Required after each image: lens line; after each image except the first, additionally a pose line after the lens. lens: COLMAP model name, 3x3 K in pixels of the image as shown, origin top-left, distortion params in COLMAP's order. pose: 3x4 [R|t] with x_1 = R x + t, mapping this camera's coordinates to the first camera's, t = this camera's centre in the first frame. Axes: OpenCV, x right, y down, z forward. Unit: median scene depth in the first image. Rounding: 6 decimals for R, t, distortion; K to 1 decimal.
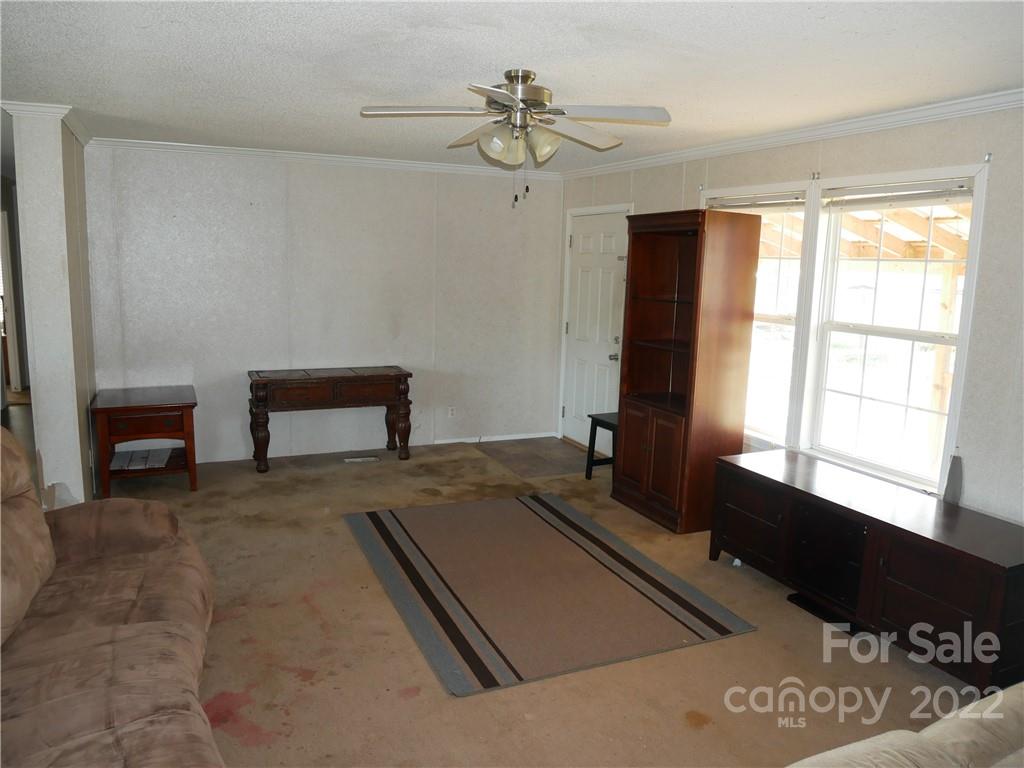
lens RADIAL K [[731.3, 0, 511.2], [0, 731.3, 381.3], [0, 0, 1]] dist [-0.050264, 0.011438]
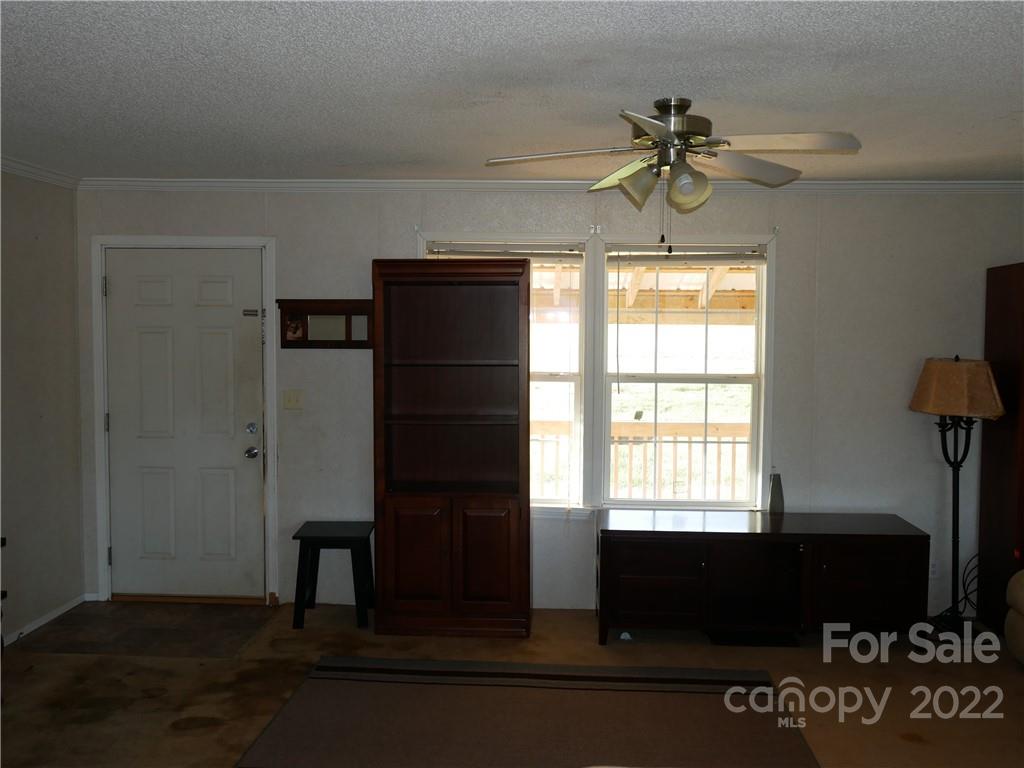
lens RADIAL K [[948.3, 0, 511.9], [0, 948.3, 388.8], [0, 0, 1]] dist [-0.021824, 0.000000]
pose [[0.466503, -0.091971, 0.879725, -0.741066], [0.149506, 0.988468, 0.024059, -0.107597], [-0.871793, 0.120300, 0.474874, 0.470902]]
